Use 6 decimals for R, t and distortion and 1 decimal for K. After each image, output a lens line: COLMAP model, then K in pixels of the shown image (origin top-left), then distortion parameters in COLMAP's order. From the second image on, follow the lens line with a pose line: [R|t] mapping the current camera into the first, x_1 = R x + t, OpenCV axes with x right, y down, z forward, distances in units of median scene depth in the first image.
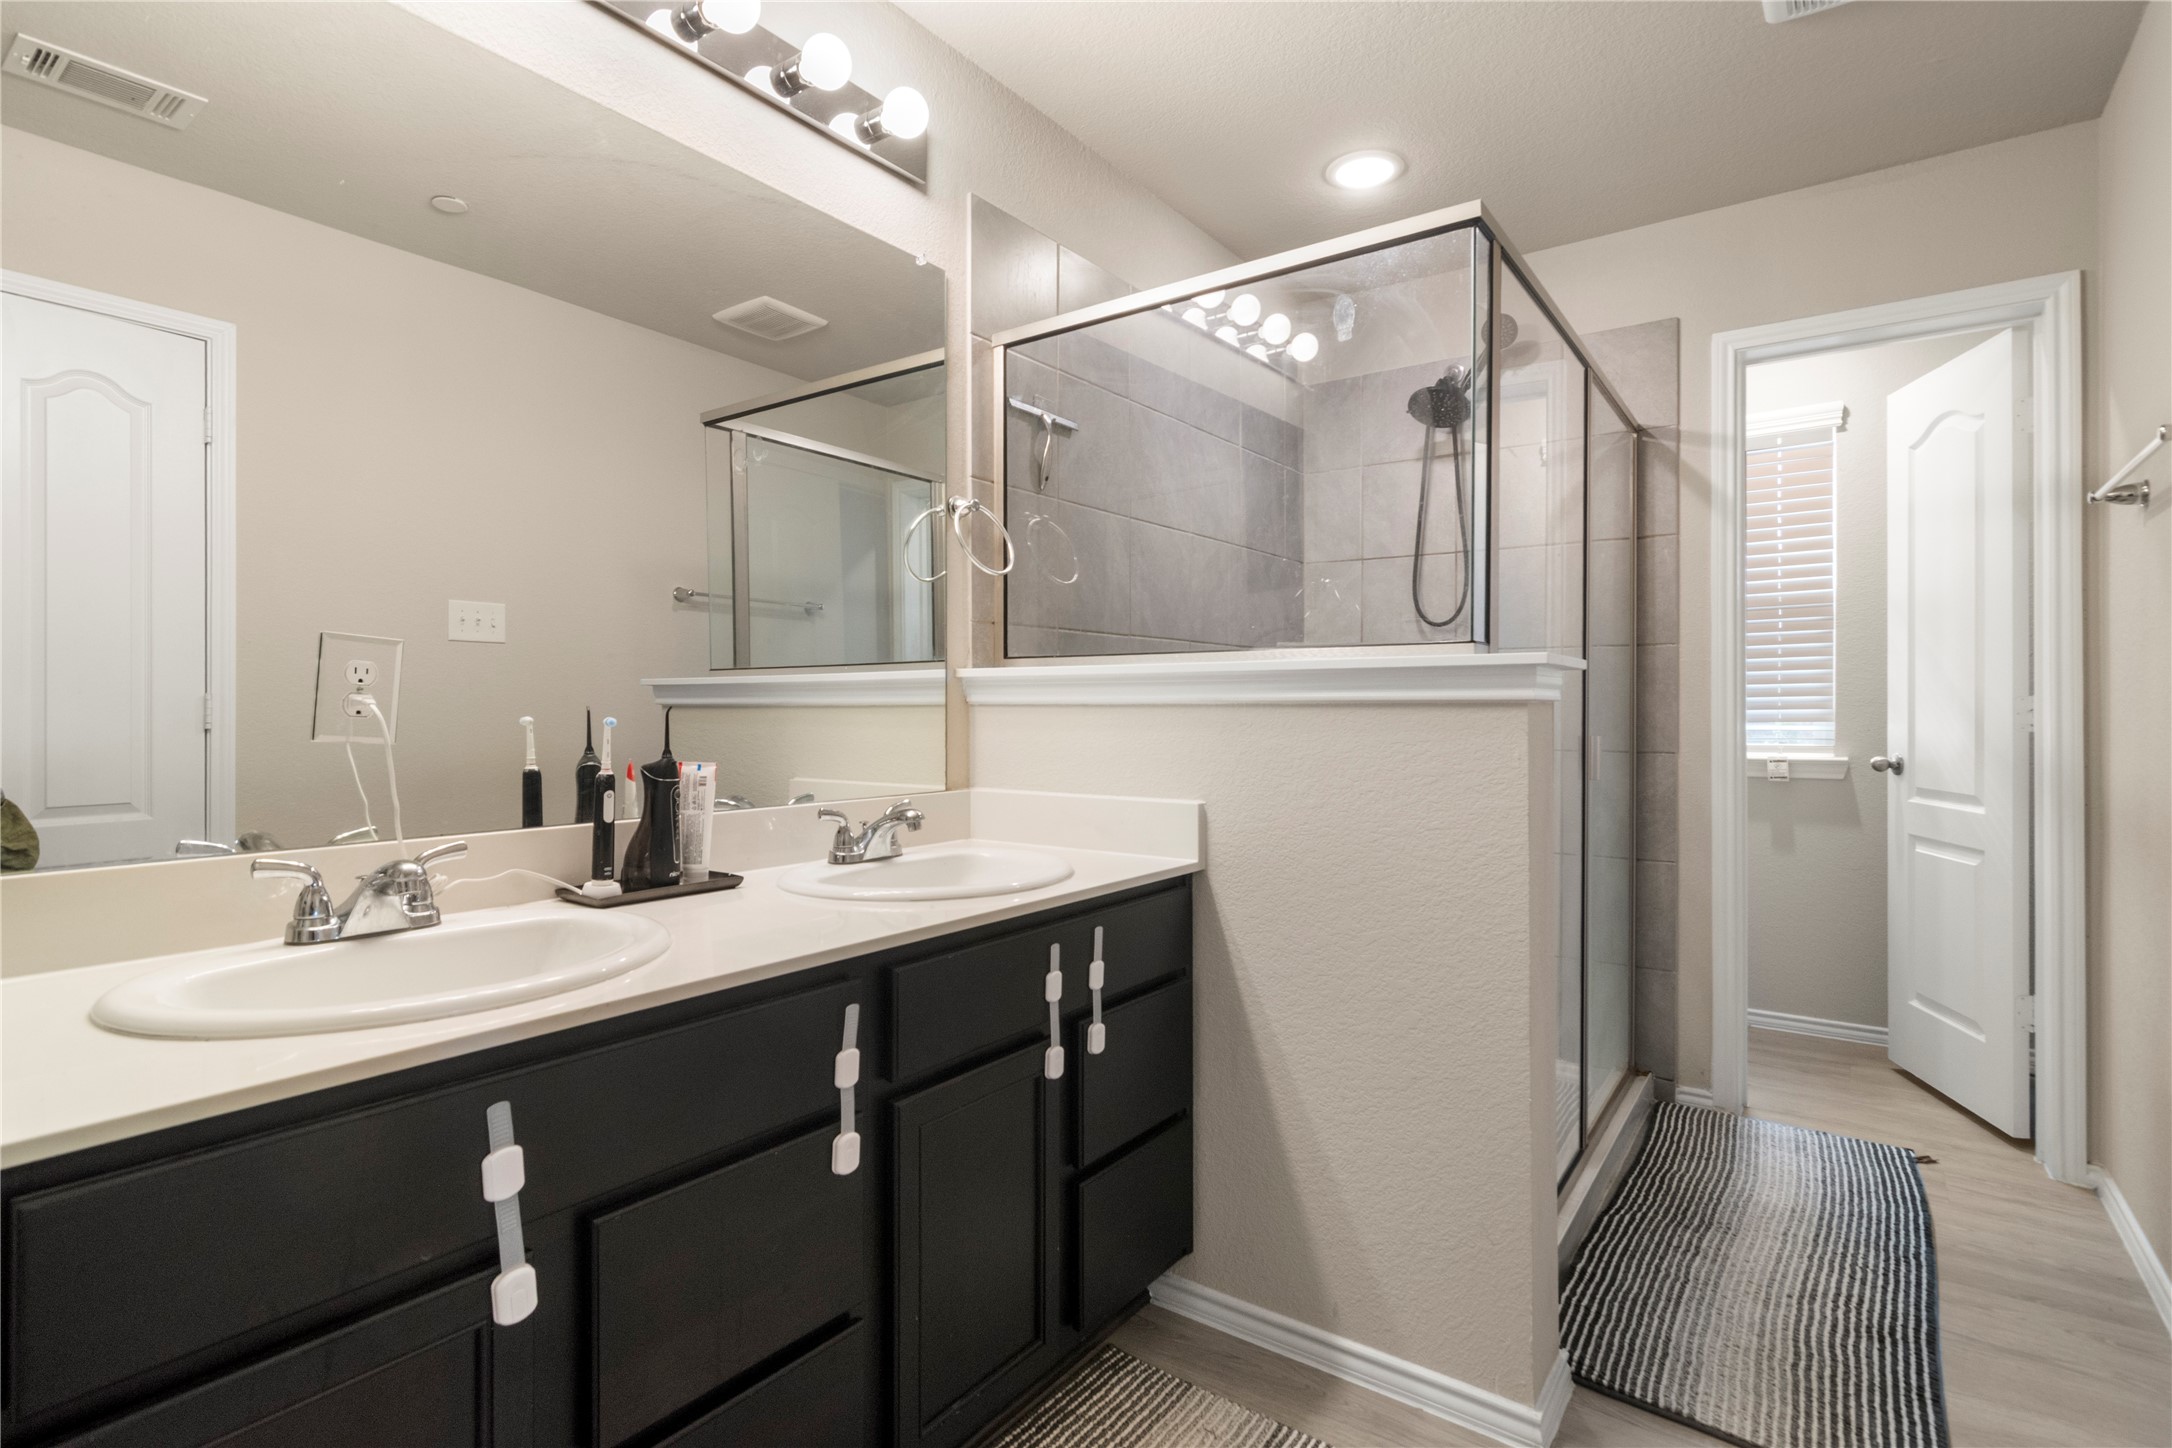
lens RADIAL K [[1039.5, 0, 1091.6], [0, 1039.5, 707.3], [0, 0, 1]] dist [0.000744, 0.000666]
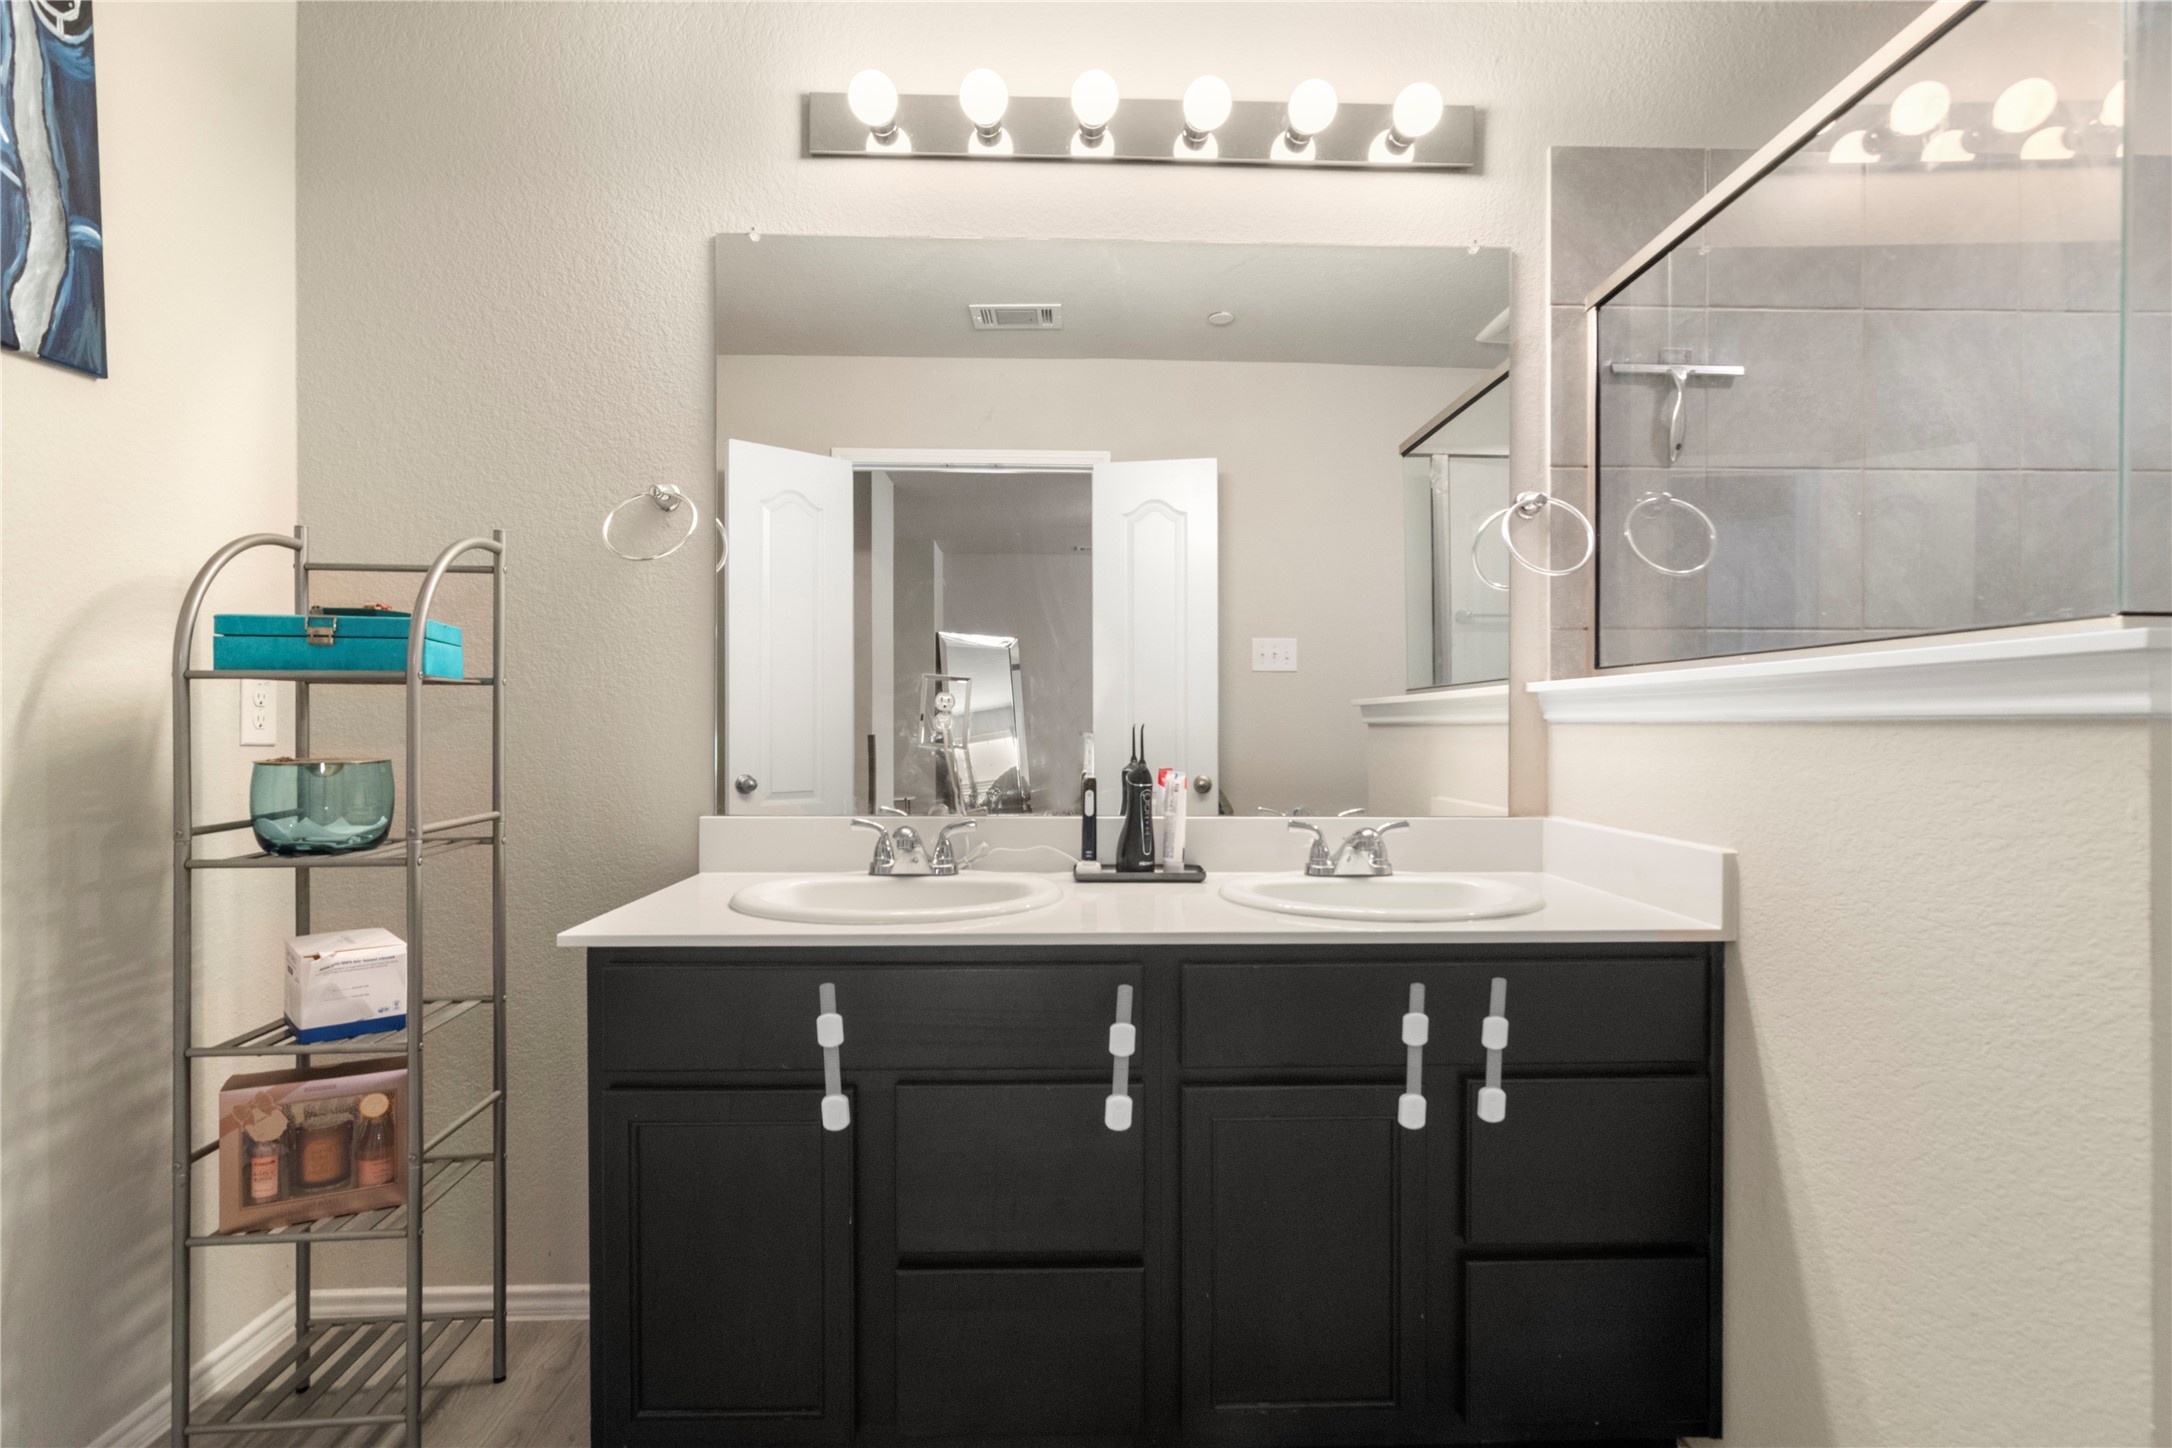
lens RADIAL K [[1039.5, 0, 1091.6], [0, 1039.5, 734.7], [0, 0, 1]] dist [0.000744, 0.000666]
pose [[0.625614, 0.008961, -0.780081, 0.430641], [-0.002590, 0.999952, 0.009409, 0.000471], [0.780128, -0.003866, 0.625608, 0.175692]]
